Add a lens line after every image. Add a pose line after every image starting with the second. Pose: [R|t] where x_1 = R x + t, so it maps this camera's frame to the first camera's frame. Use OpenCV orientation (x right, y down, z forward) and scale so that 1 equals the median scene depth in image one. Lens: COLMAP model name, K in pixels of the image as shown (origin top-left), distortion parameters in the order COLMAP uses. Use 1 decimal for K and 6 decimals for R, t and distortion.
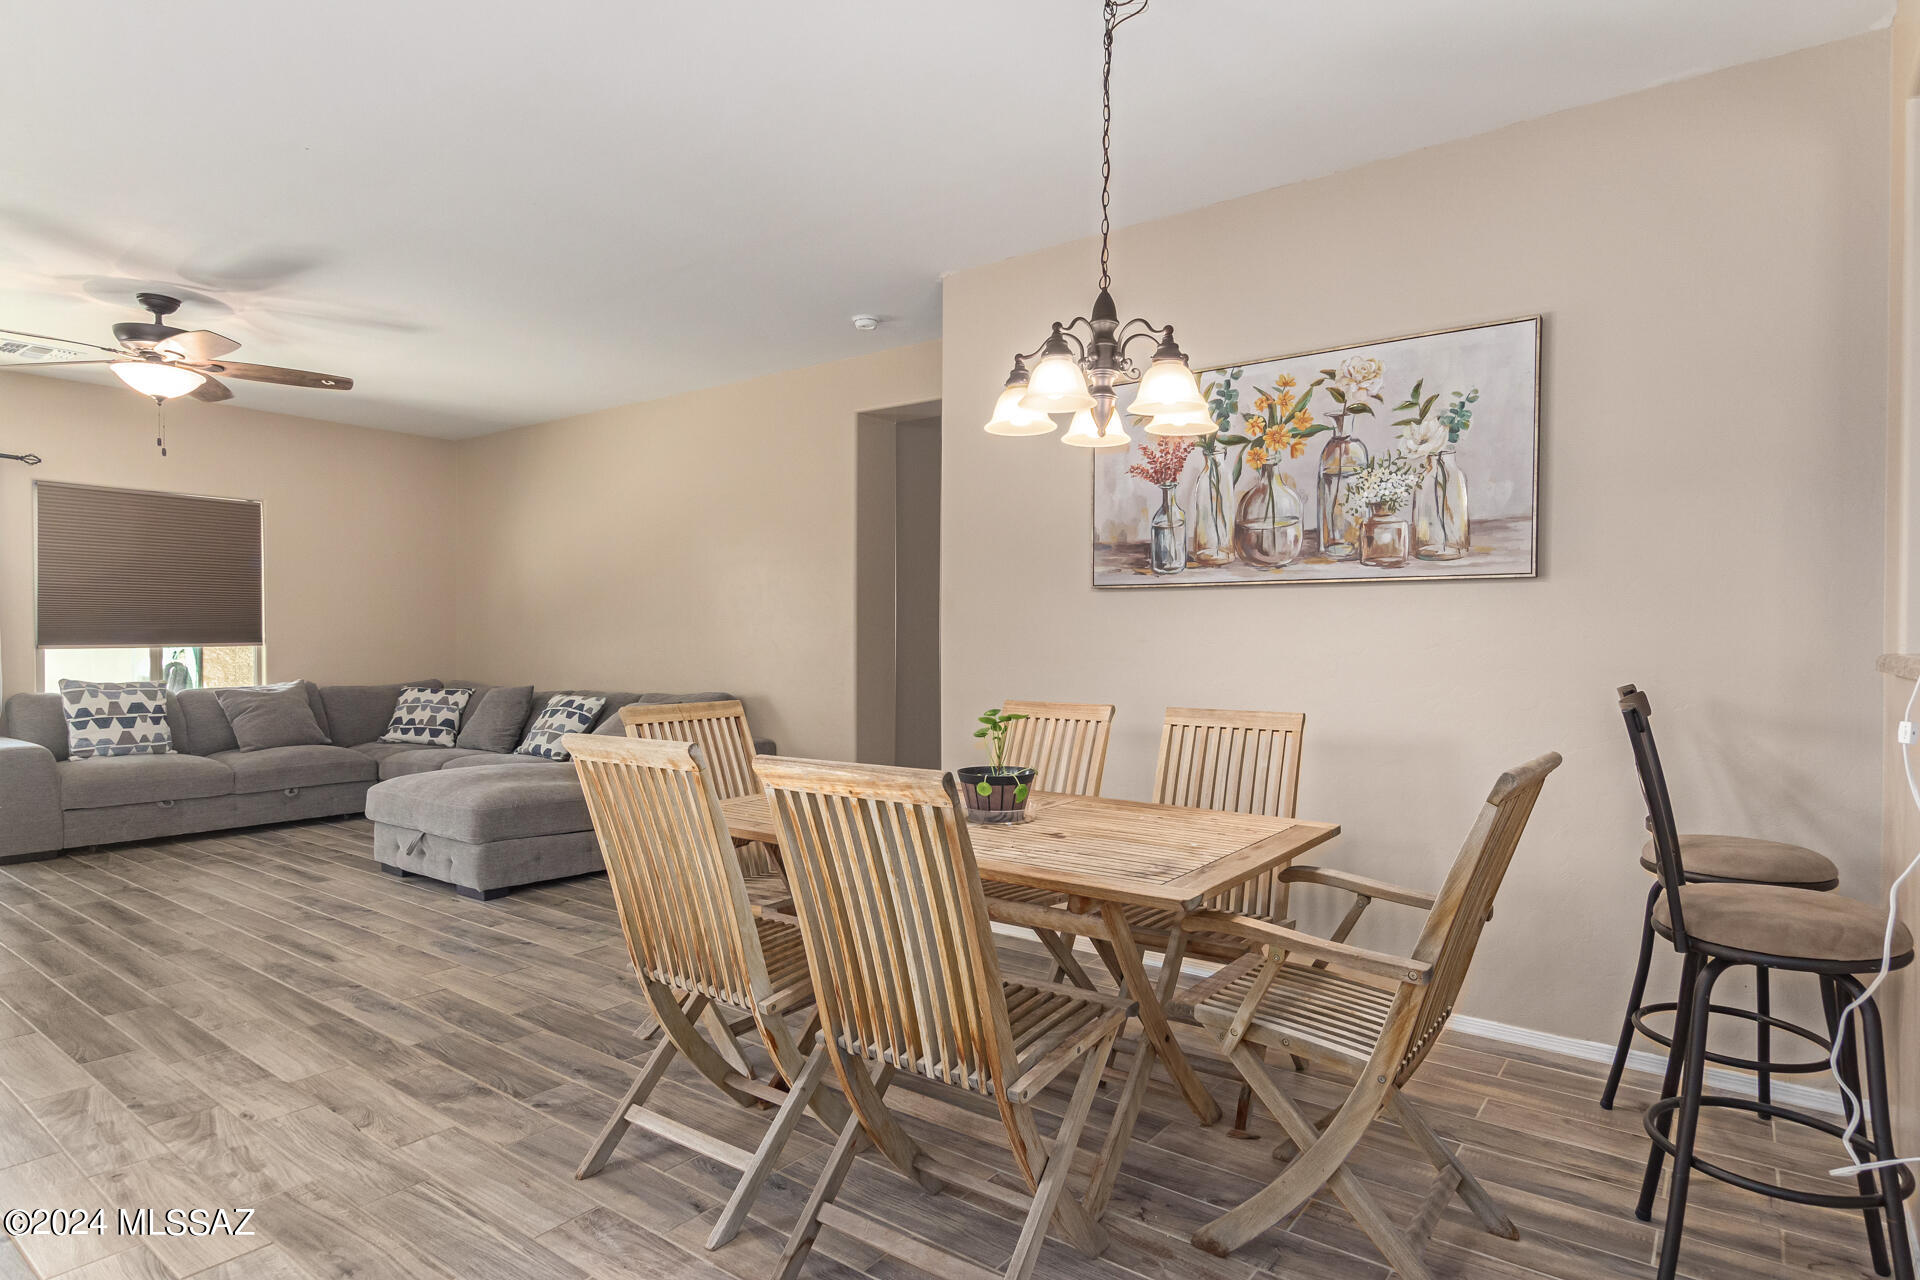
lens RADIAL K [[1050.0, 0, 968.7], [0, 1050.0, 637.6], [0, 0, 1]] dist [0.021616, -0.010293]
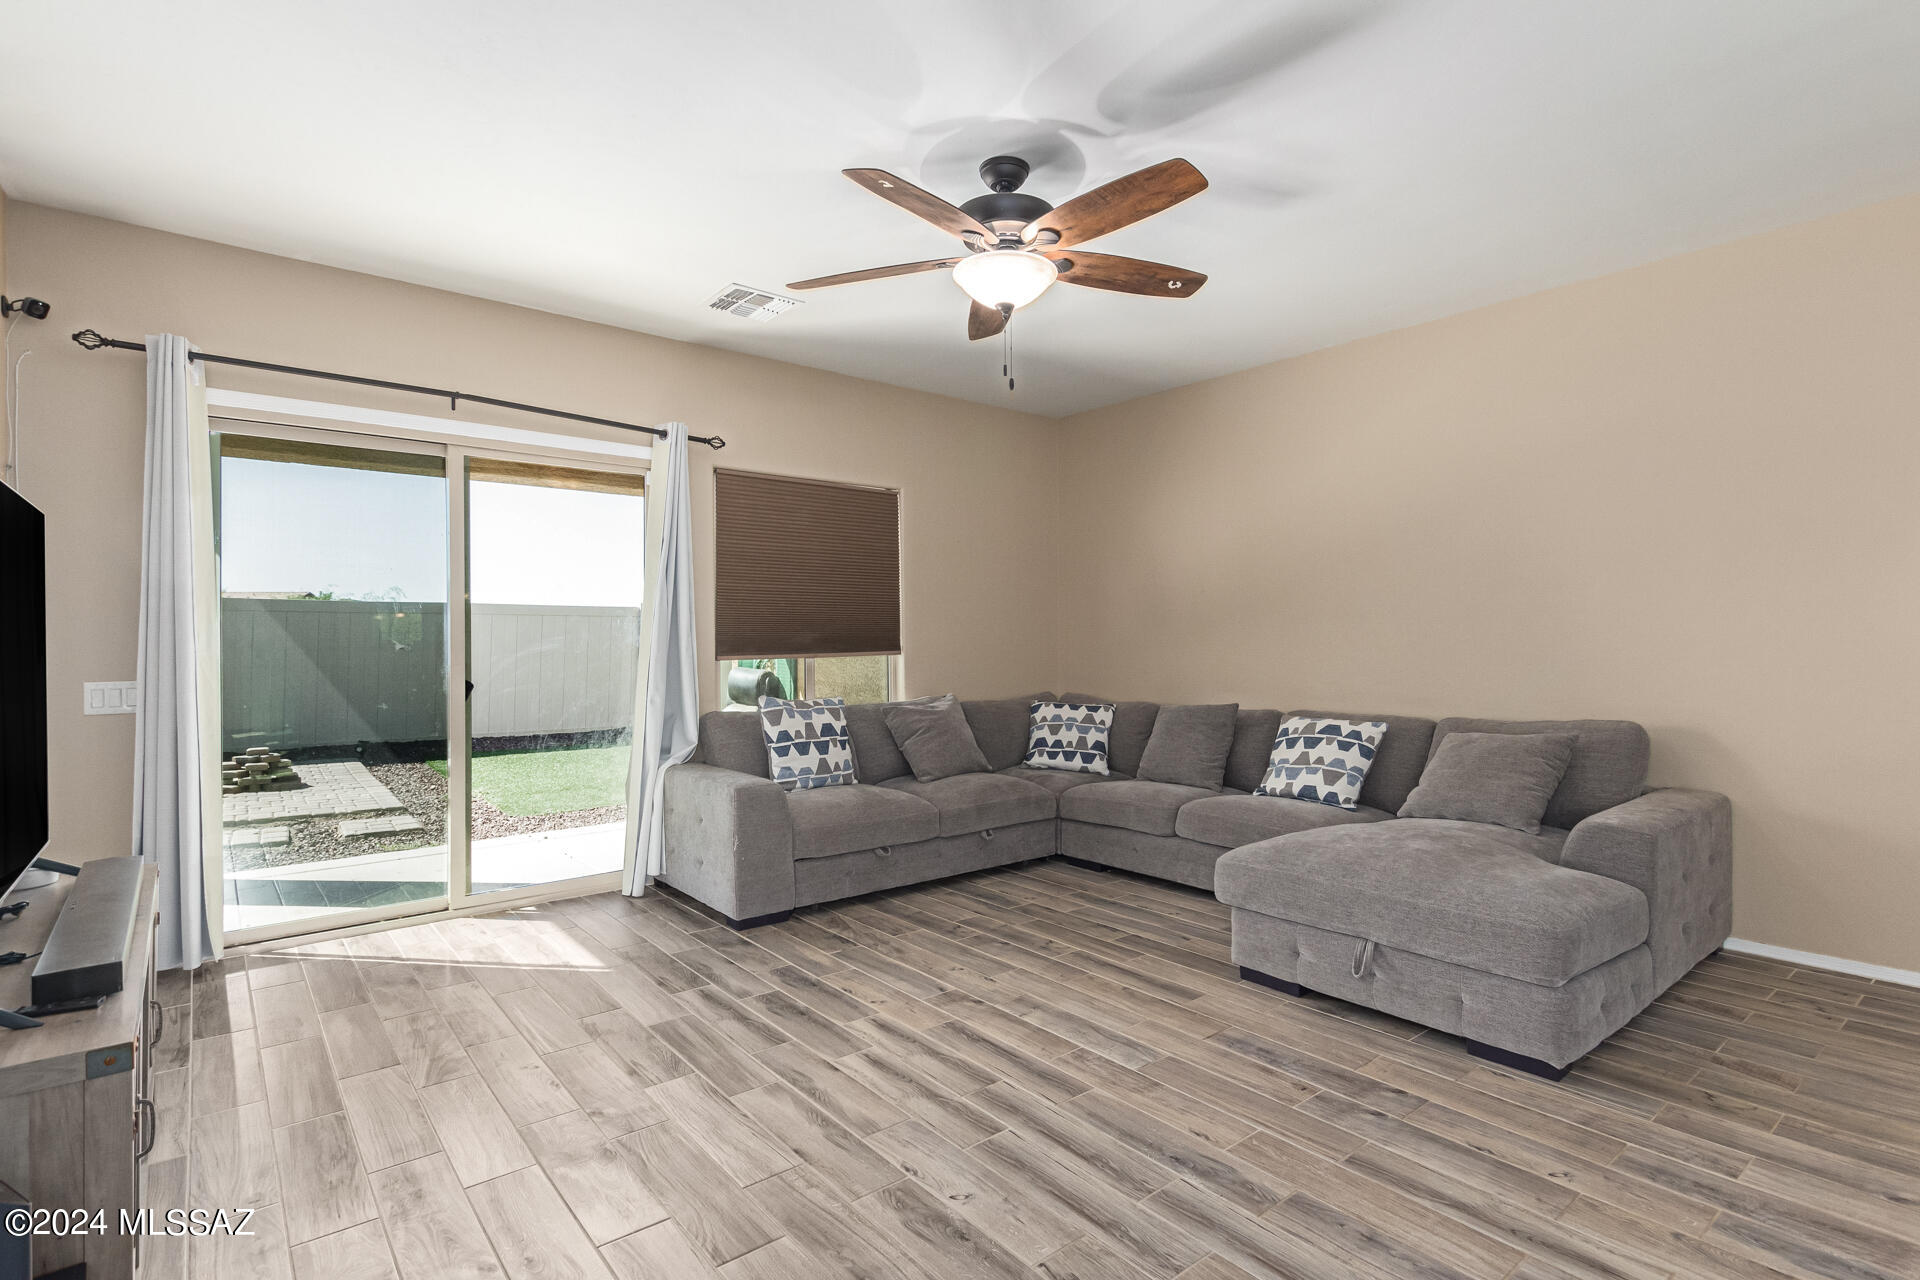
lens RADIAL K [[938.1, 0, 958.0], [0, 938.1, 642.0], [0, 0, 1]] dist [0.006679, 0.002108]
pose [[0.969823, -0.008212, -0.243670, -0.477773], [0.008806, 0.999960, 0.001350, -0.003746], [0.243649, -0.003455, 0.969857, 0.286178]]
